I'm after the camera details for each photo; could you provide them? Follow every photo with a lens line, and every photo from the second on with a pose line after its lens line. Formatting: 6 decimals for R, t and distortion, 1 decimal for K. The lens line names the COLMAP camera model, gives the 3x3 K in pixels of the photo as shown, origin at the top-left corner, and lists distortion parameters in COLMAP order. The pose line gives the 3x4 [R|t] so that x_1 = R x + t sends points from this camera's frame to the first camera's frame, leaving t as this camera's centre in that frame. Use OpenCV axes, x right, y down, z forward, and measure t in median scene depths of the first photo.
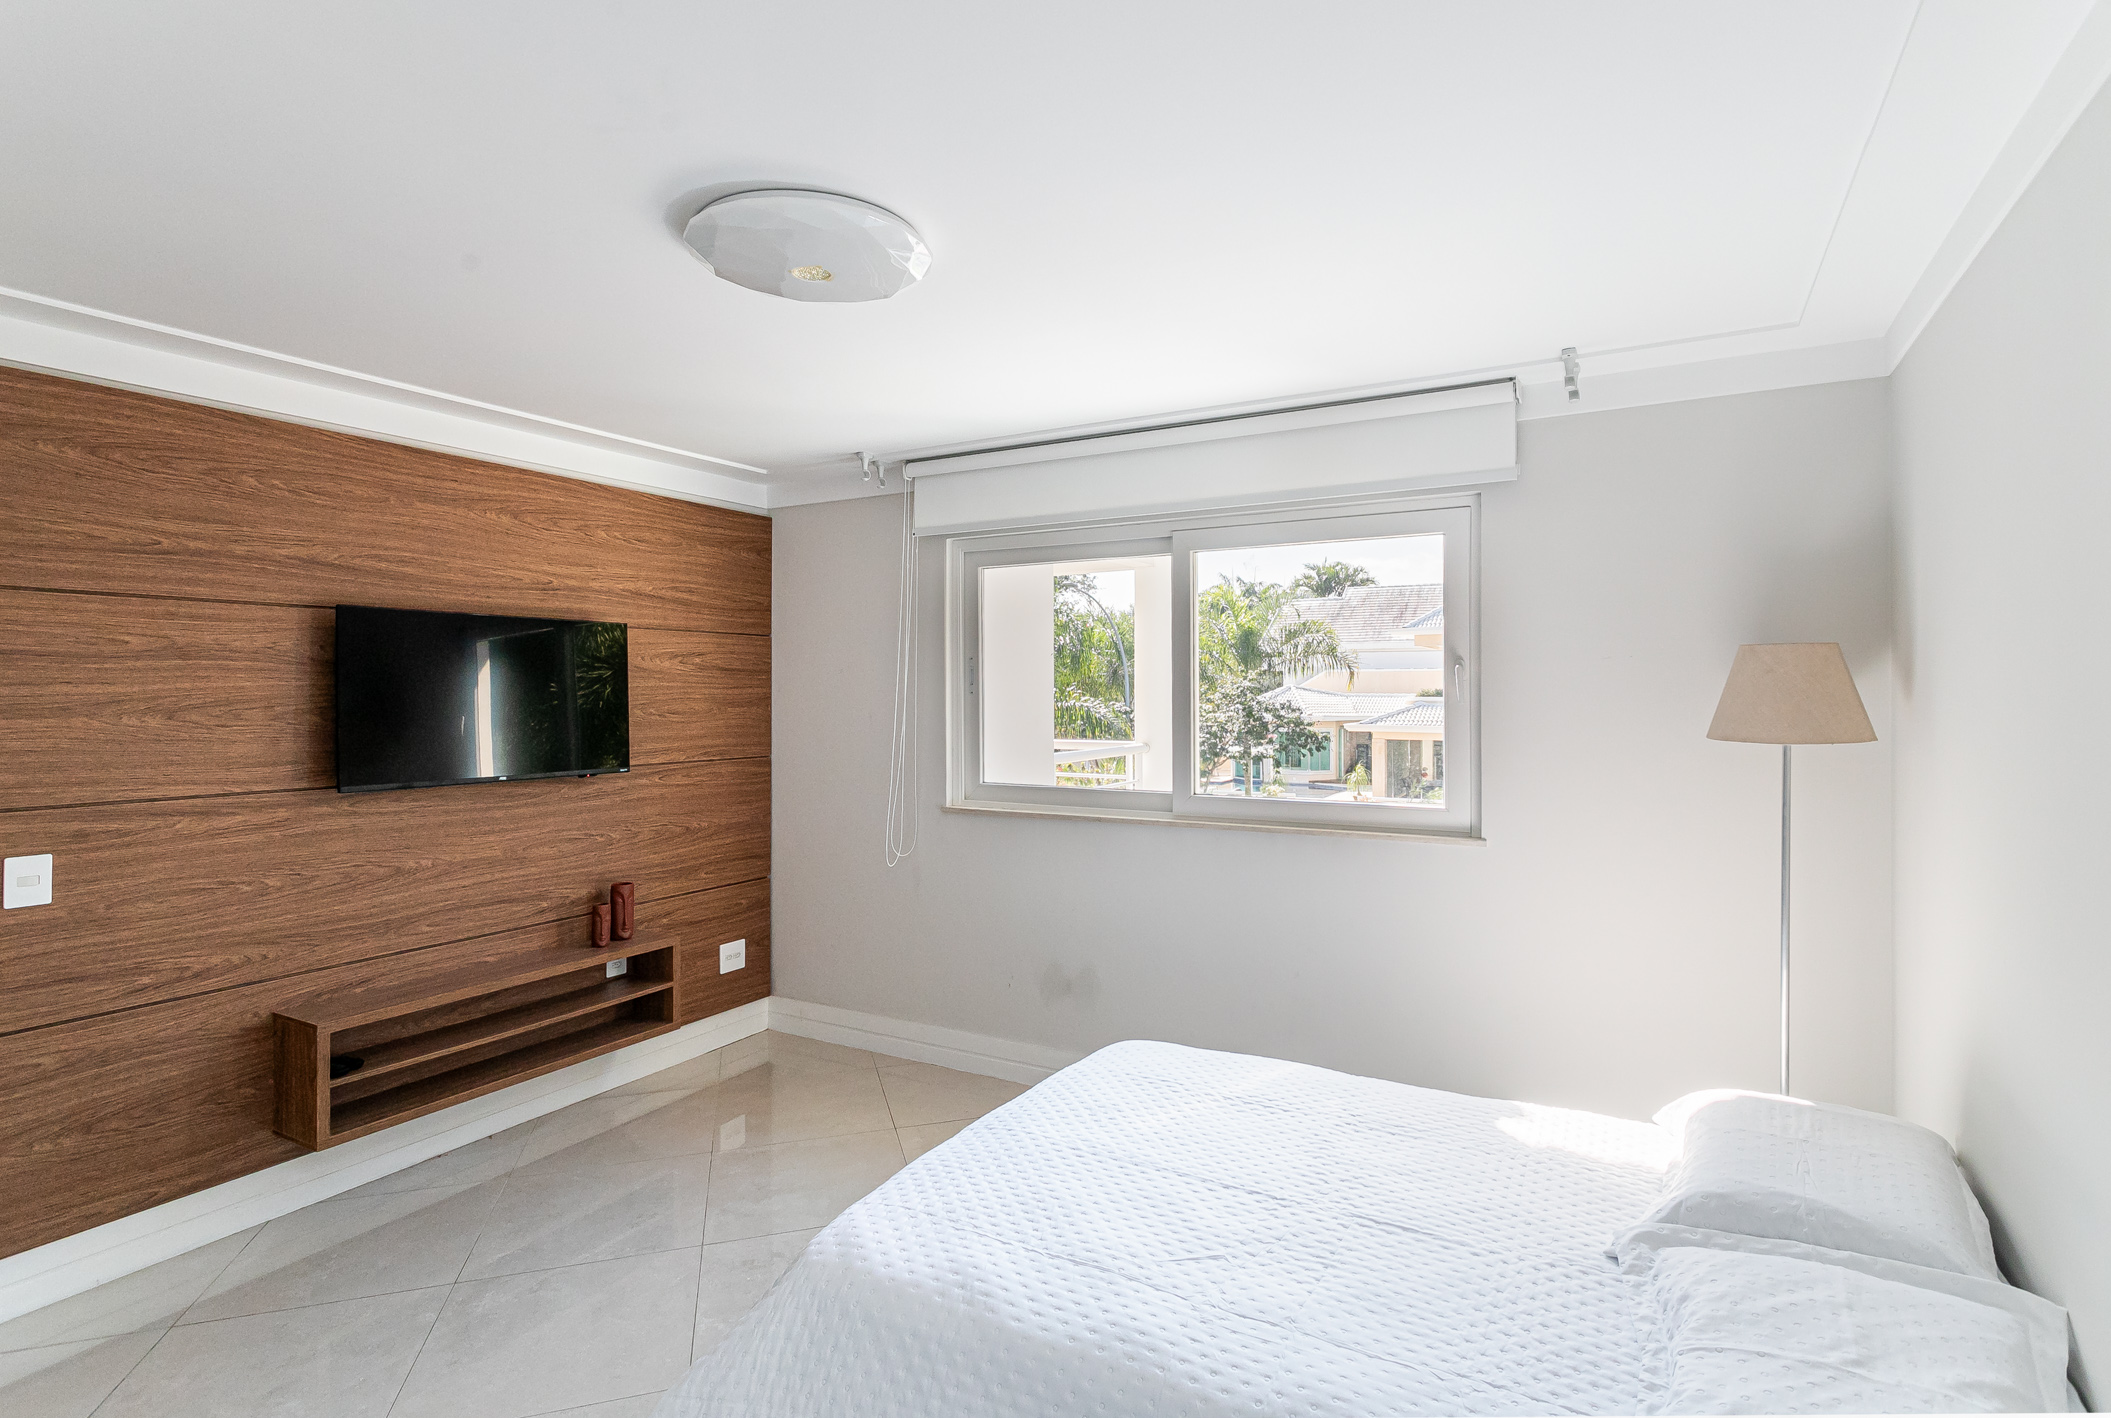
lens RADIAL K [[1072.4, 0, 1050.5], [0, 1072.4, 695.1], [0, 0, 1]] dist [0.003397, 0.001149]
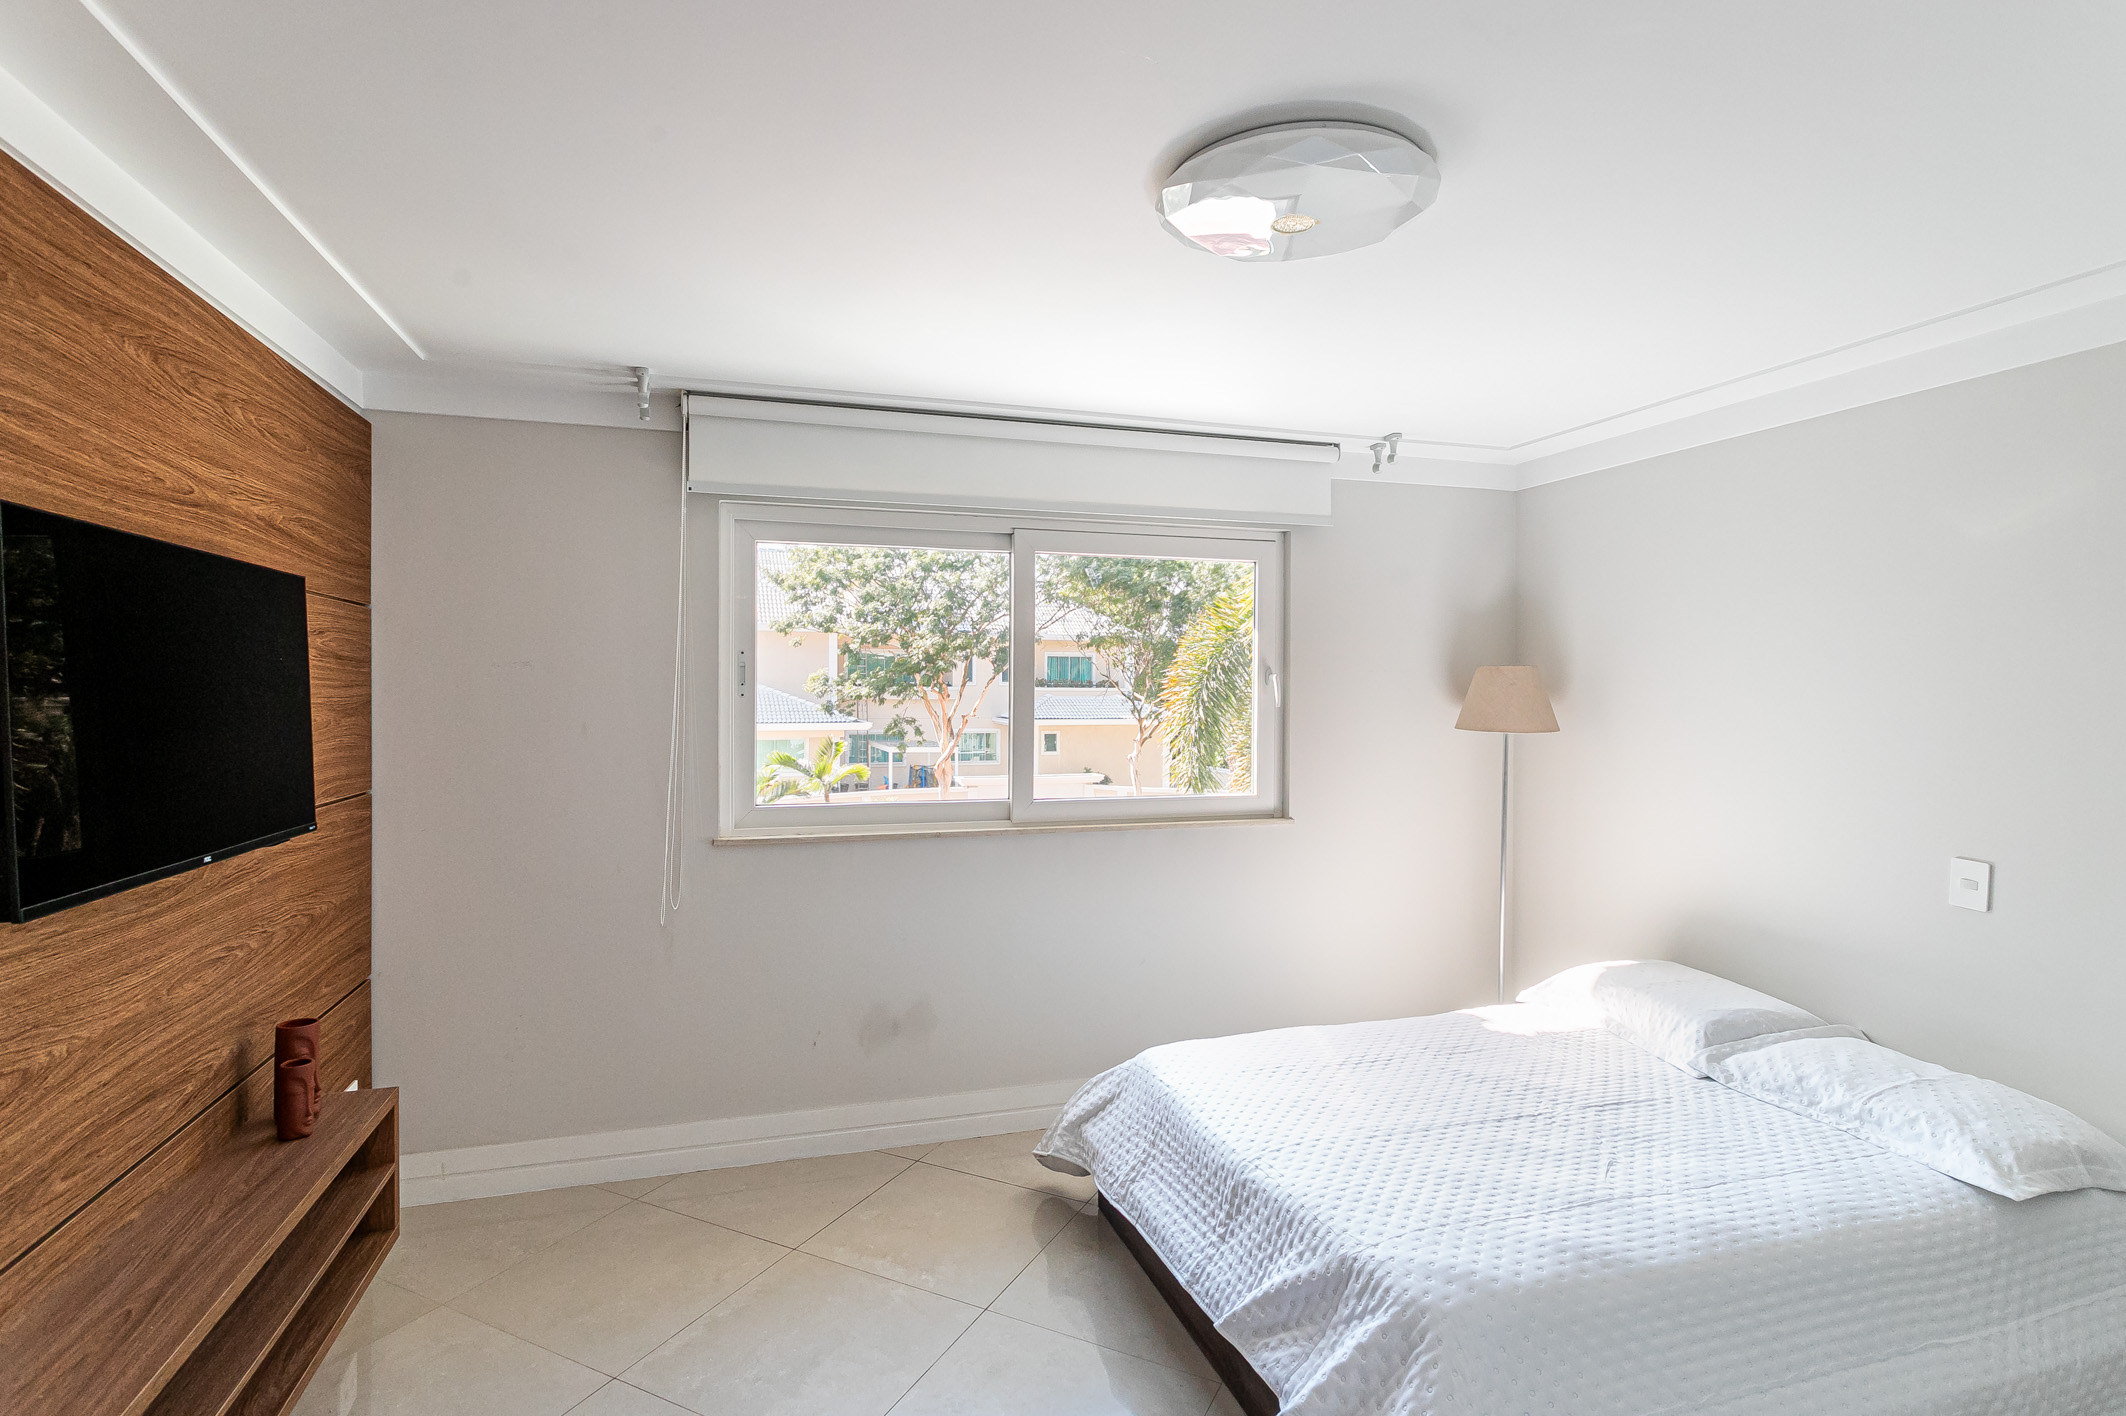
lens RADIAL K [[1085.6, 0, 1063.0], [0, 1085.6, 708.0], [0, 0, 1]] dist [0.005300, 0.000277]
pose [[0.675494, -0.007618, 0.737326, -0.574208], [-0.003301, 0.999905, 0.013356, -0.004868], [-0.737358, -0.011456, 0.675405, 0.306532]]
